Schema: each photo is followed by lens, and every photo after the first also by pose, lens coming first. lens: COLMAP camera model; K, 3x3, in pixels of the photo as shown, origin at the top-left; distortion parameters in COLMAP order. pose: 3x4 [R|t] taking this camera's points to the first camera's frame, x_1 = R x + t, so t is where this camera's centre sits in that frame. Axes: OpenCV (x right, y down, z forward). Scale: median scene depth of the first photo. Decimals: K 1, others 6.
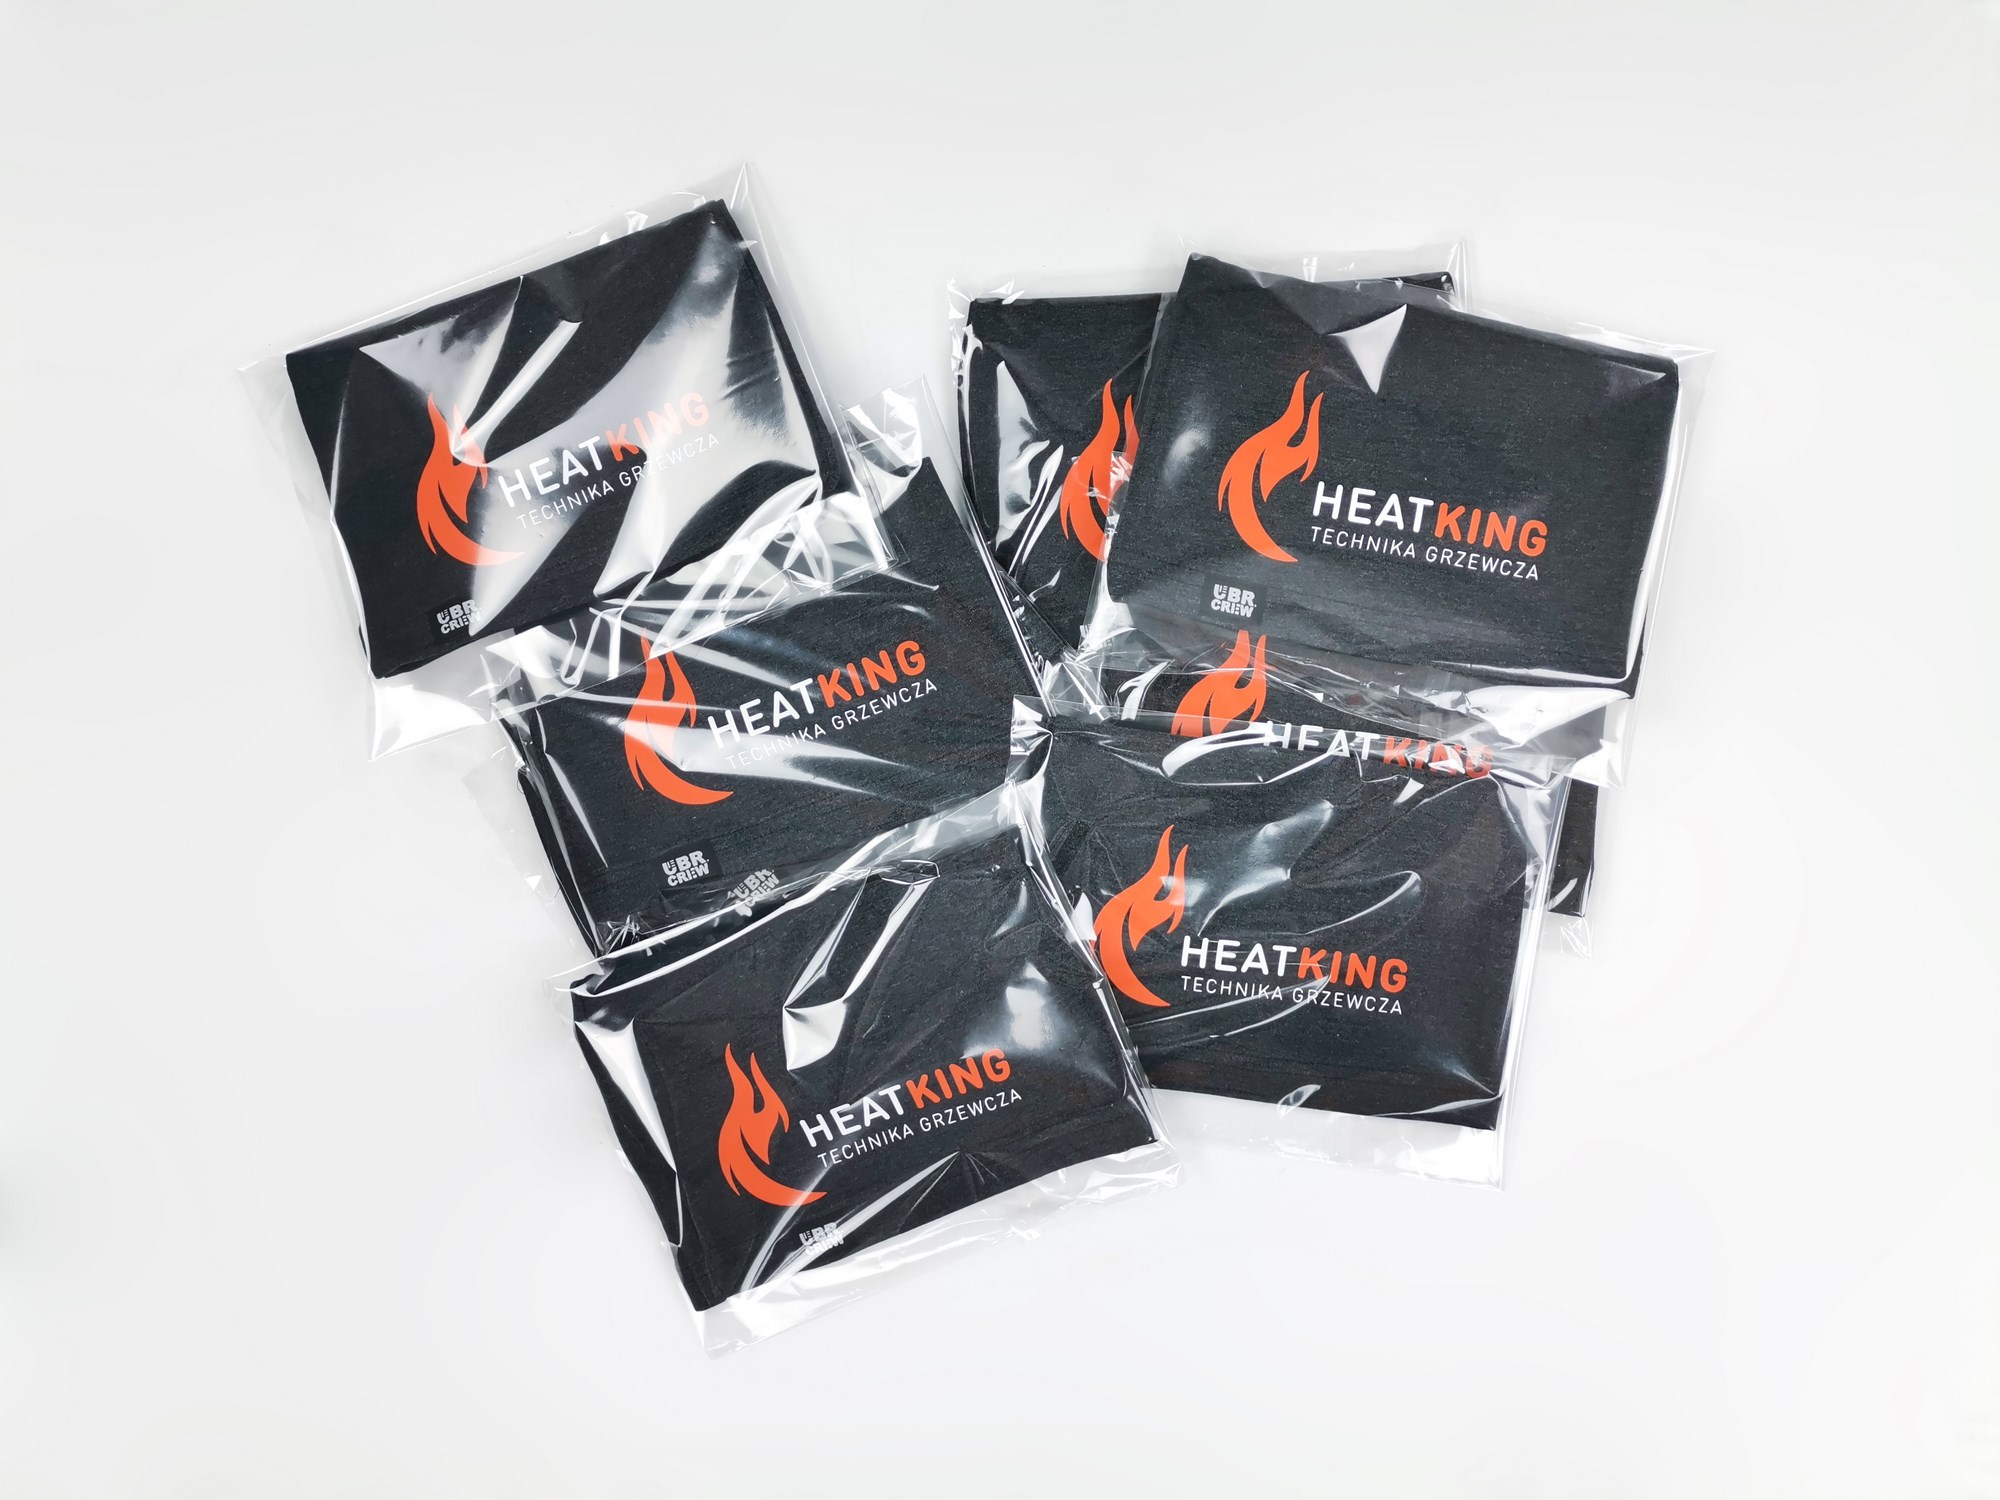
lens RADIAL K [[1540.5, 0, 1011.9], [0, 1540.5, 747.3], [0, 0, 1]] dist [0.021136, 0.009529]
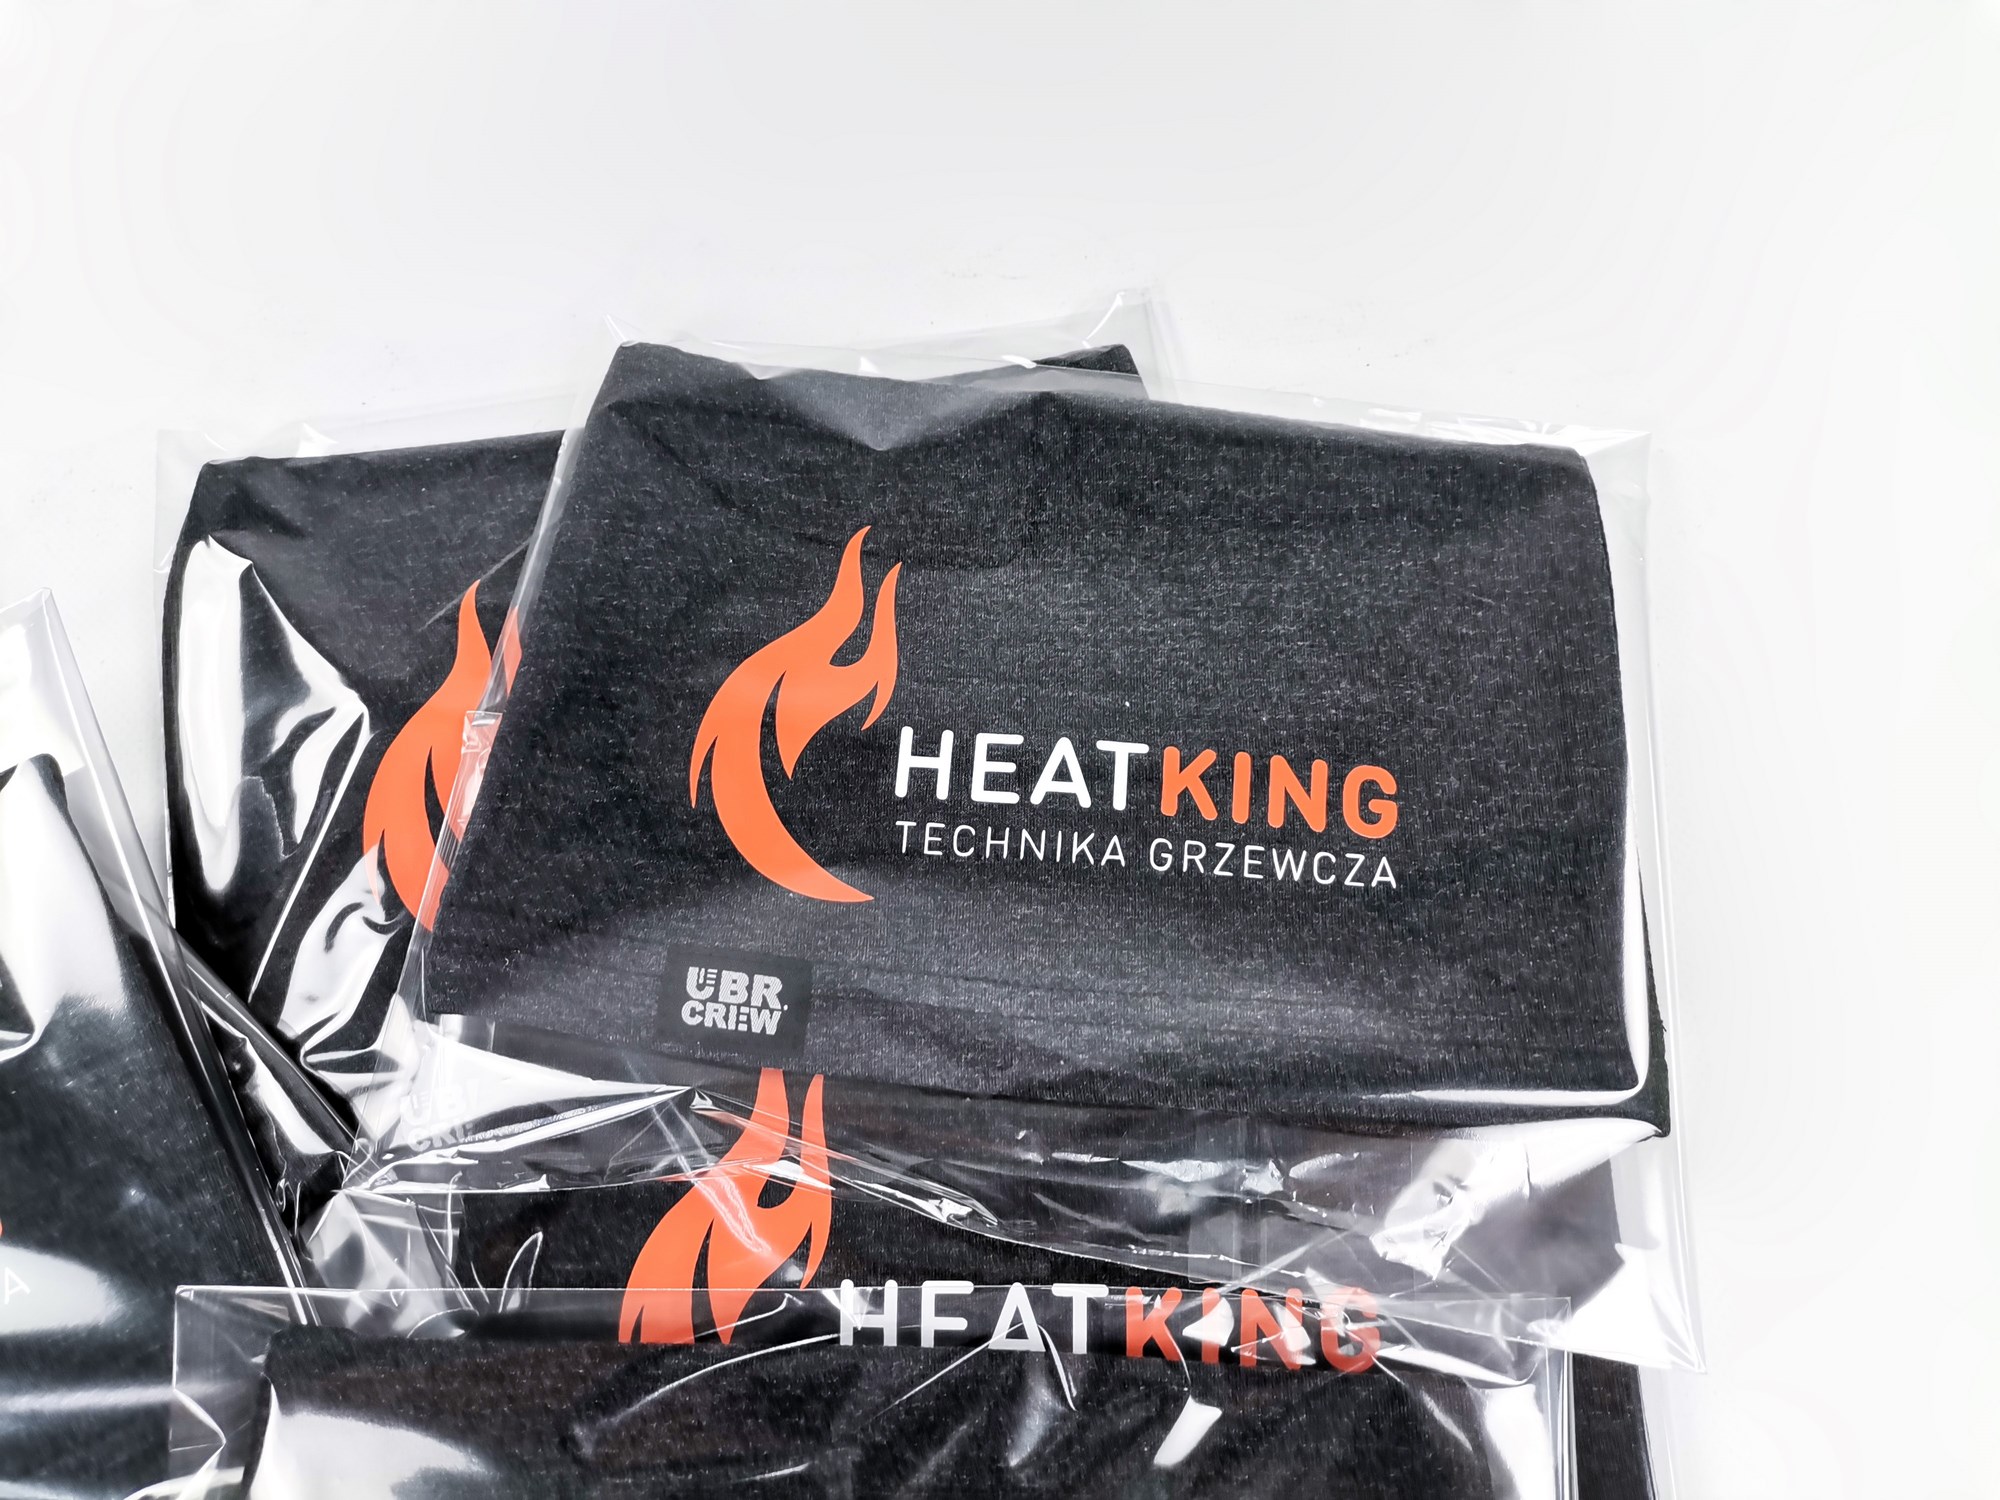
lens RADIAL K [[1540.5, 0, 1011.9], [0, 1540.5, 747.3], [0, 0, 1]] dist [0.021136, 0.009529]
pose [[0.992655, -0.078133, 0.092368, 0.188694], [0.105075, 0.935216, -0.338126, -0.006250], [-0.059966, 0.345348, 0.936557, 0.566370]]
